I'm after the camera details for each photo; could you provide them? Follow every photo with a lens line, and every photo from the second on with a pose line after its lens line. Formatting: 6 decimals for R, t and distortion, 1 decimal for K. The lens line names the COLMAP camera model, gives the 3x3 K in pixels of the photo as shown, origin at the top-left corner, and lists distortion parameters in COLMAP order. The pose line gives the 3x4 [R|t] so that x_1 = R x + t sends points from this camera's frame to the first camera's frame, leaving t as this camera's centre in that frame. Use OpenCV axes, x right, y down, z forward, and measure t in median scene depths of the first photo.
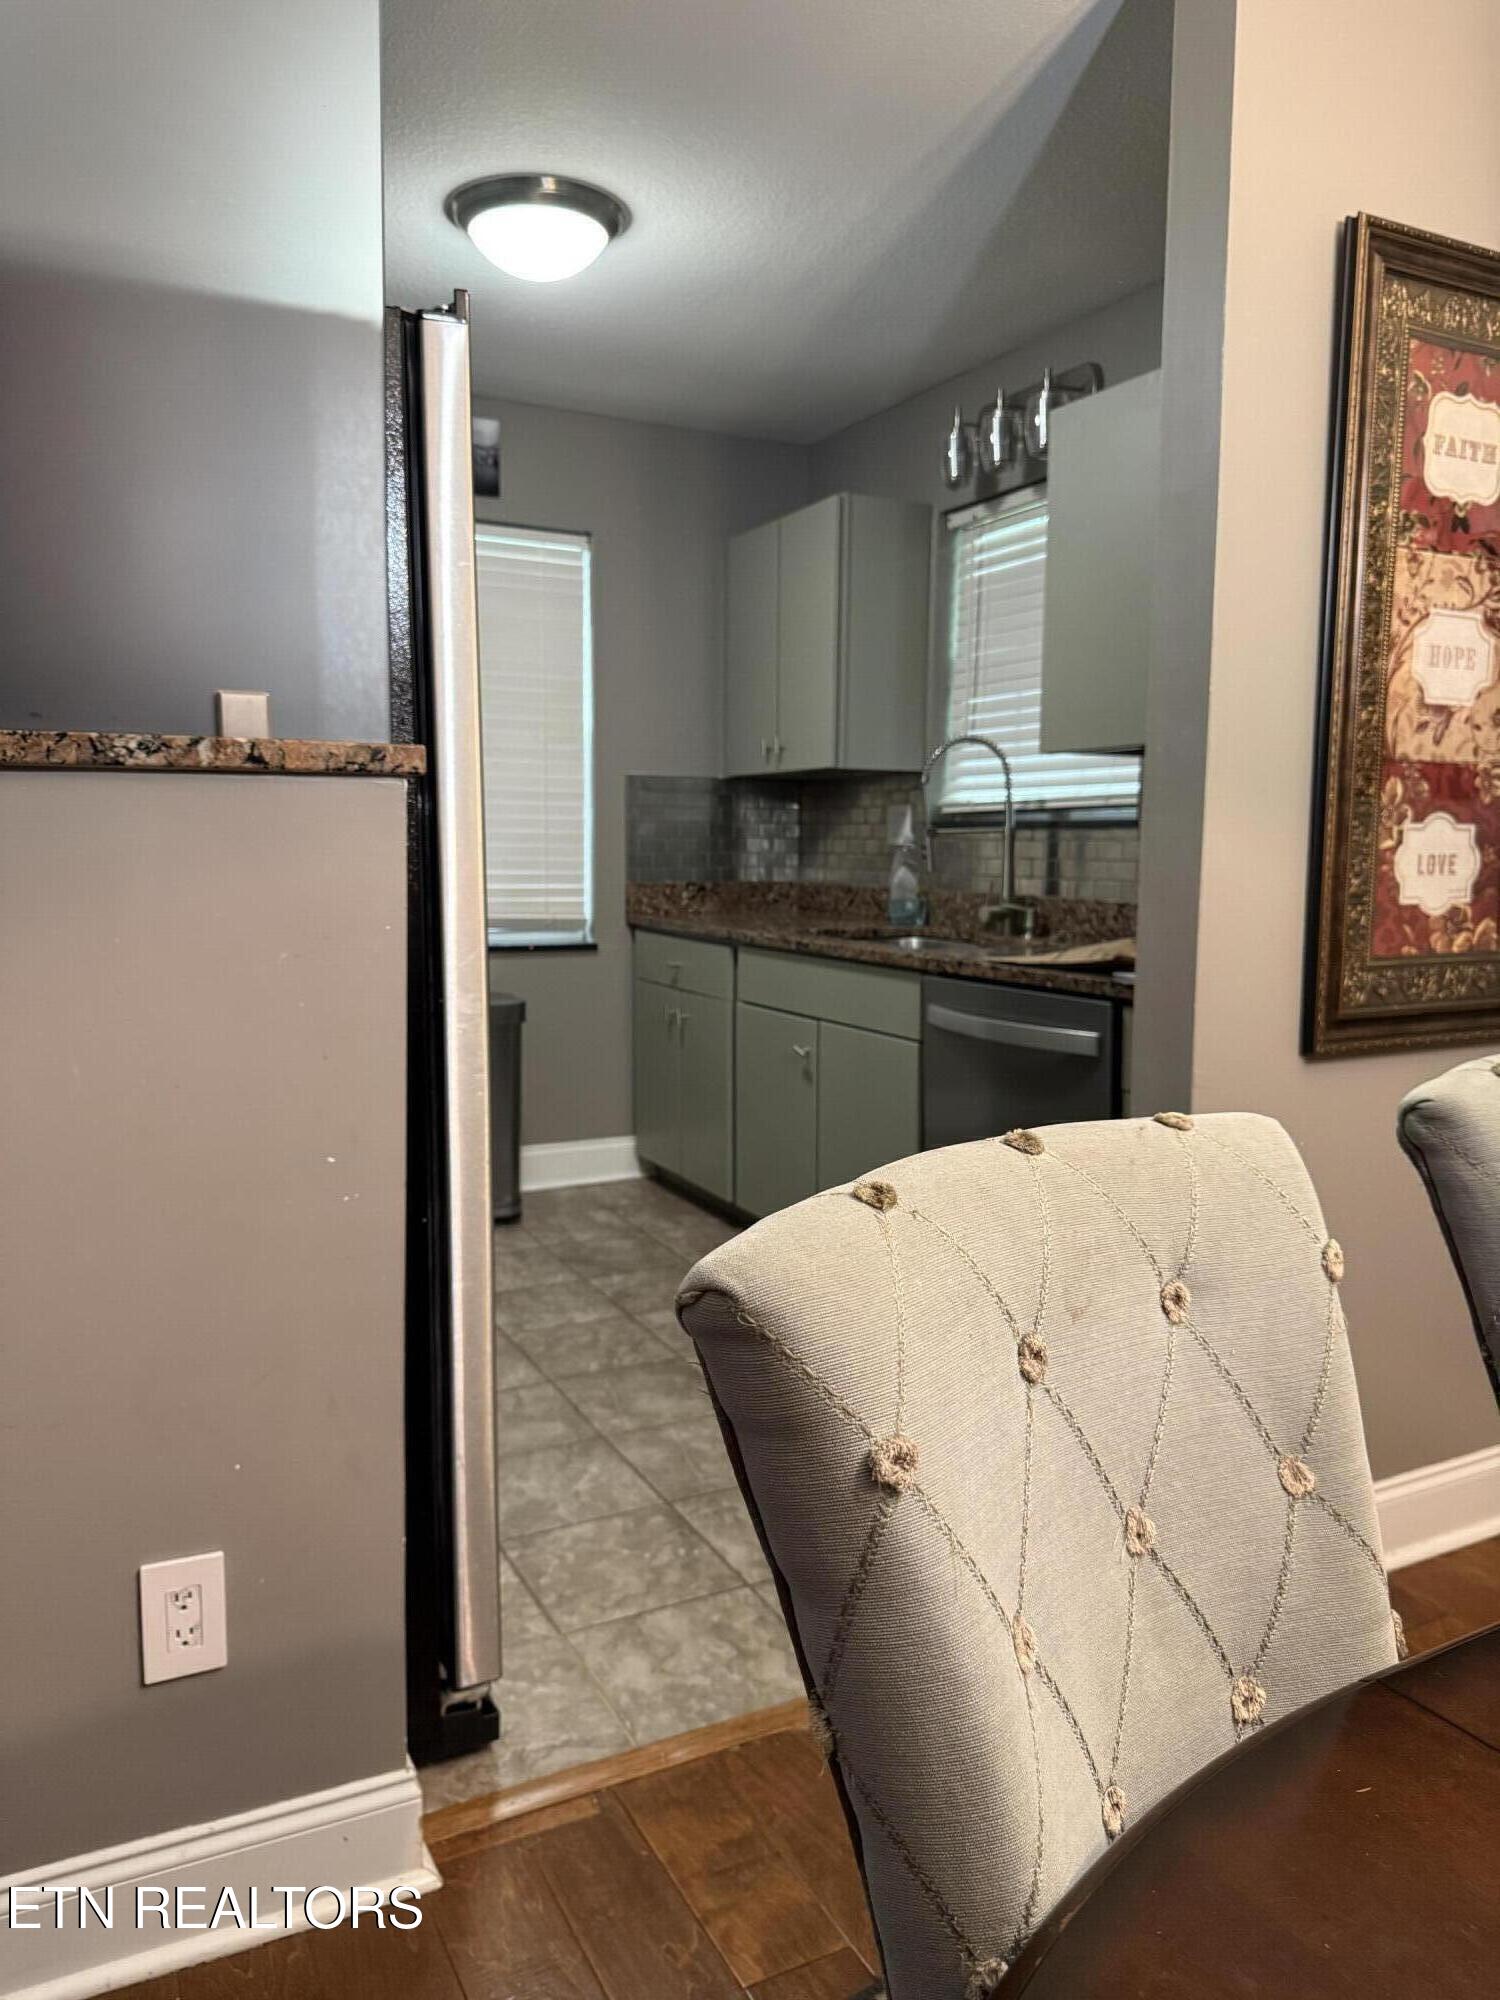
lens RADIAL K [[1431.1, 0, 750.0], [0, 1431.1, 1000.0], [0, 0, 1]] dist [0.008700, -0.004983]
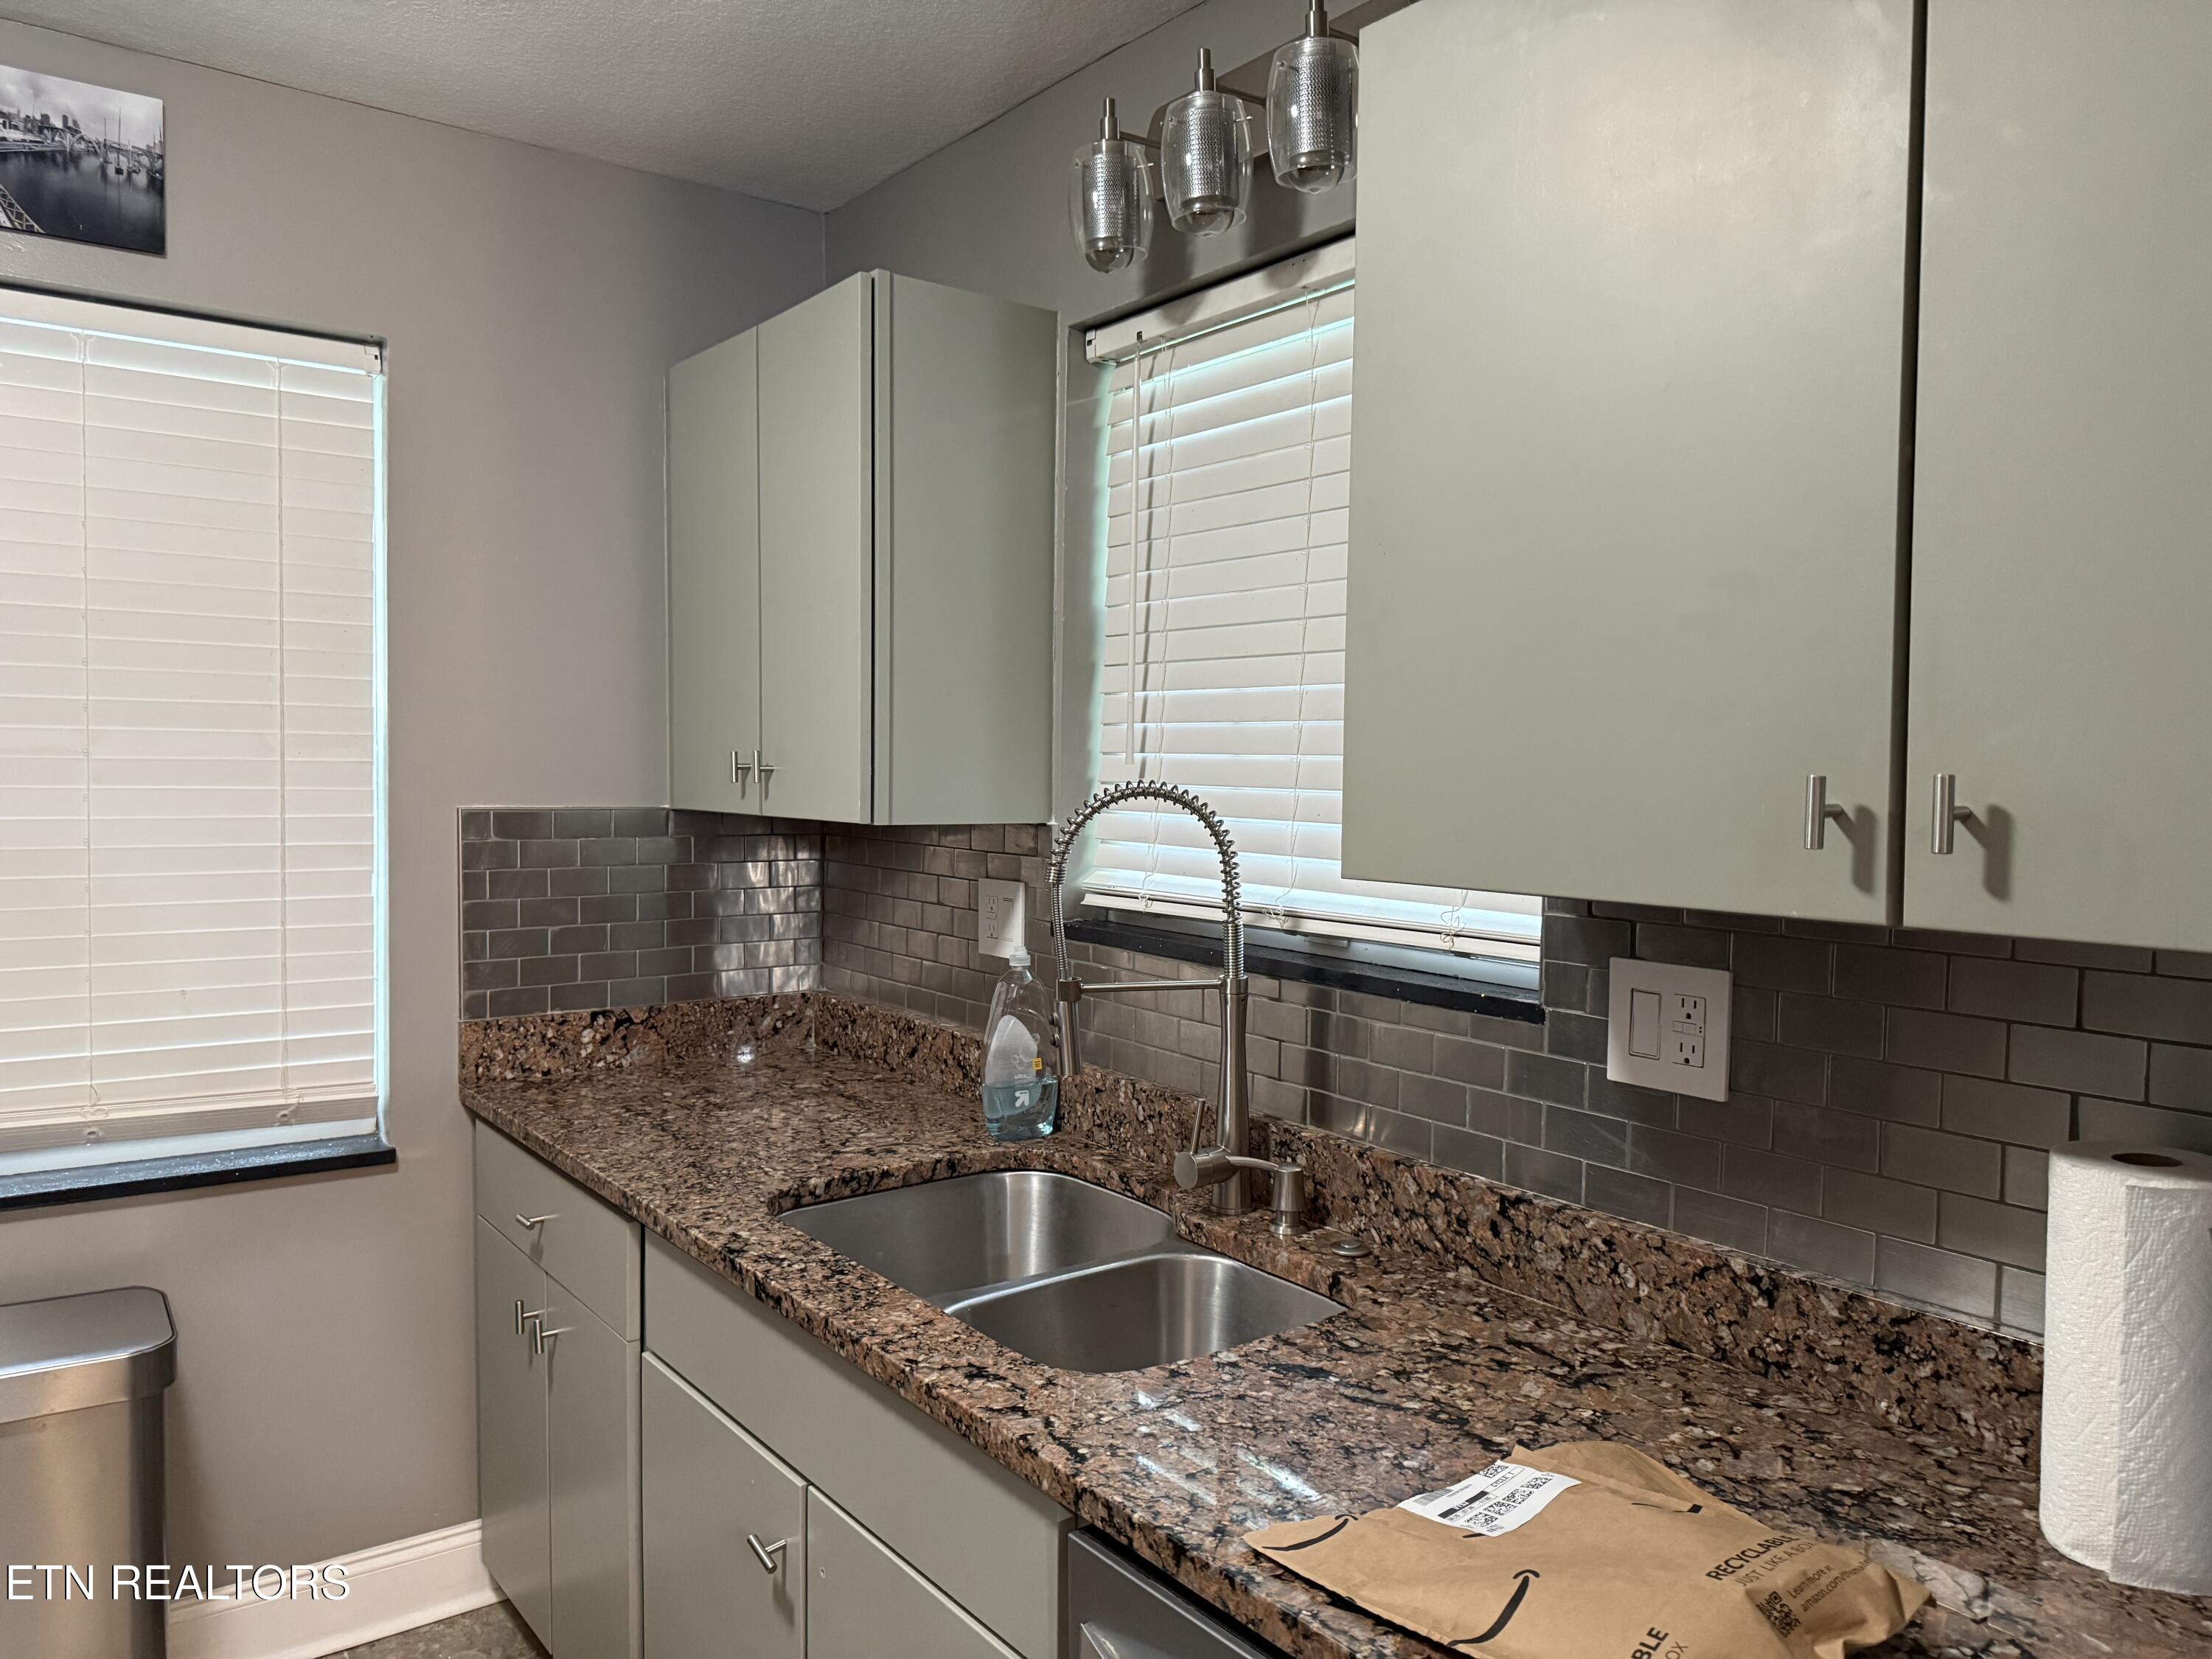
lens RADIAL K [[1592.0, 0, 1142.9], [0, 1592.0, 837.7], [0, 0, 1]] dist [0.082126, -0.111920]
pose [[0.982207, -0.005115, 0.187731, 0.050532], [0.016801, 0.998014, -0.060712, -0.126624], [-0.187048, 0.062786, 0.980342, 0.458325]]
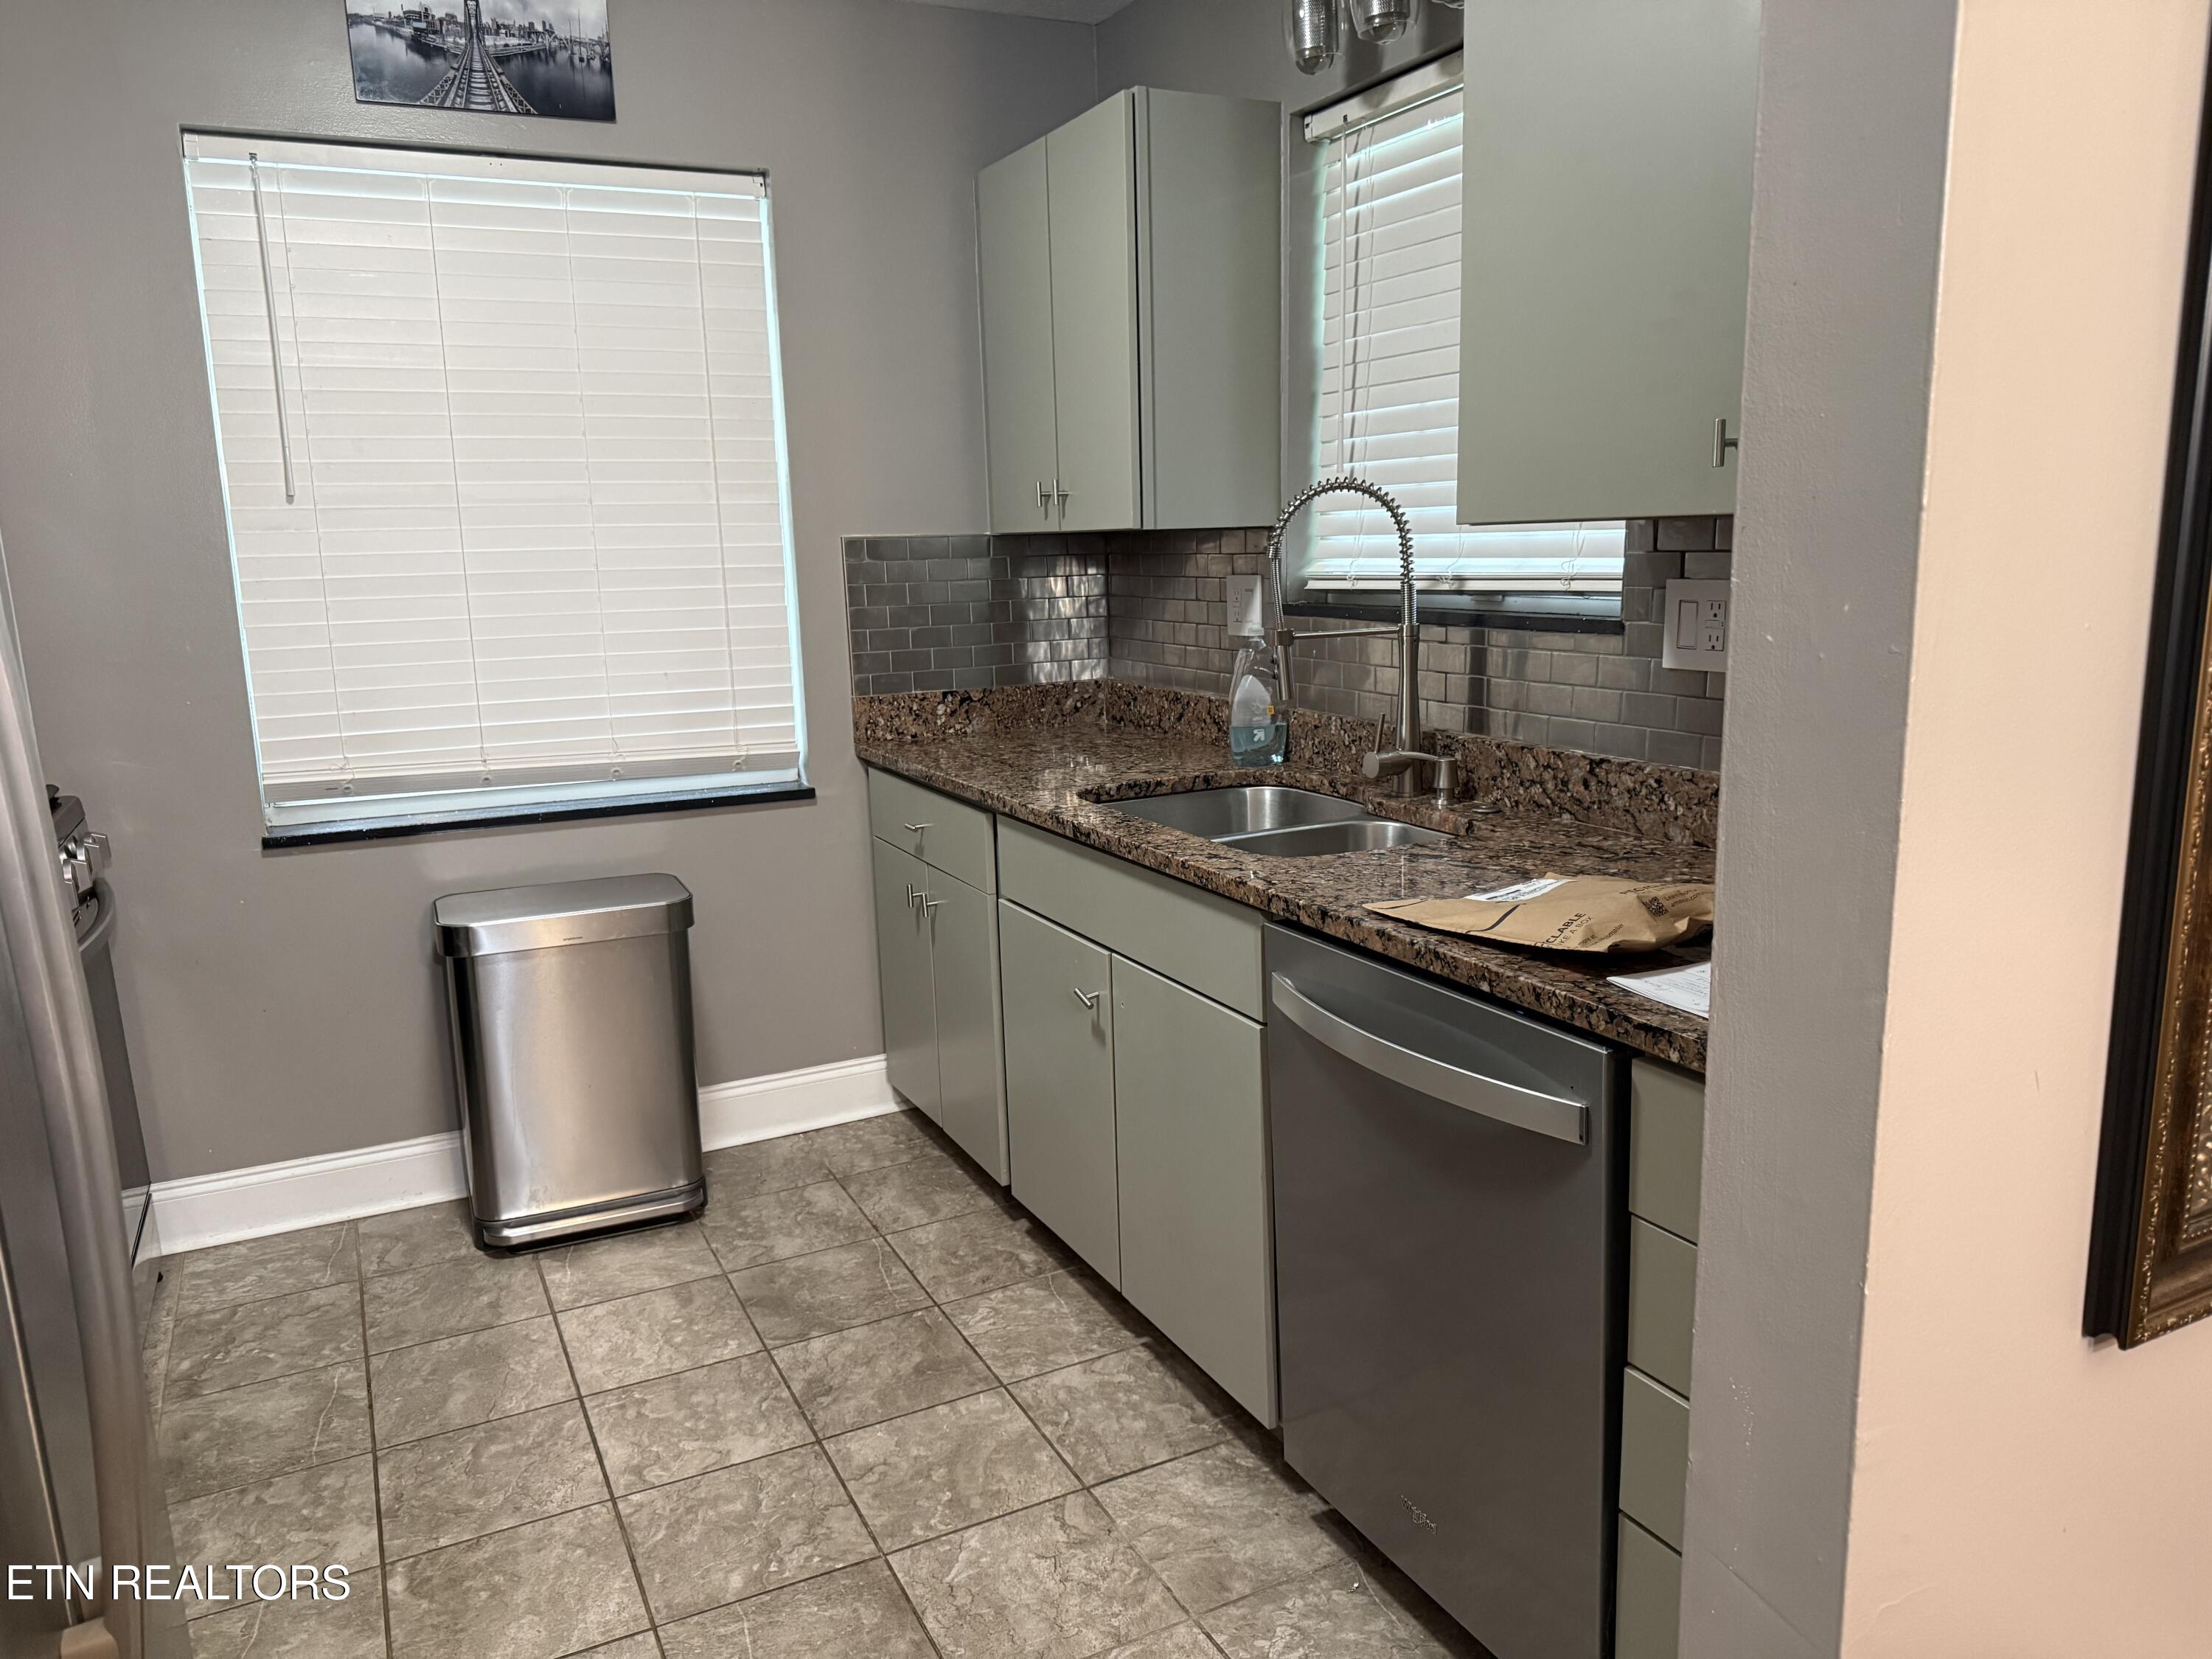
lens RADIAL K [[1599.0, 0, 1088.9], [0, 1599.0, 829.5], [0, 0, 1]] dist [0.085324, -0.124359]
pose [[0.999096, -0.033166, -0.026606, 0.052781], [0.034929, 0.997017, 0.068825, -0.078996], [0.024244, -0.069692, 0.997274, 0.267337]]
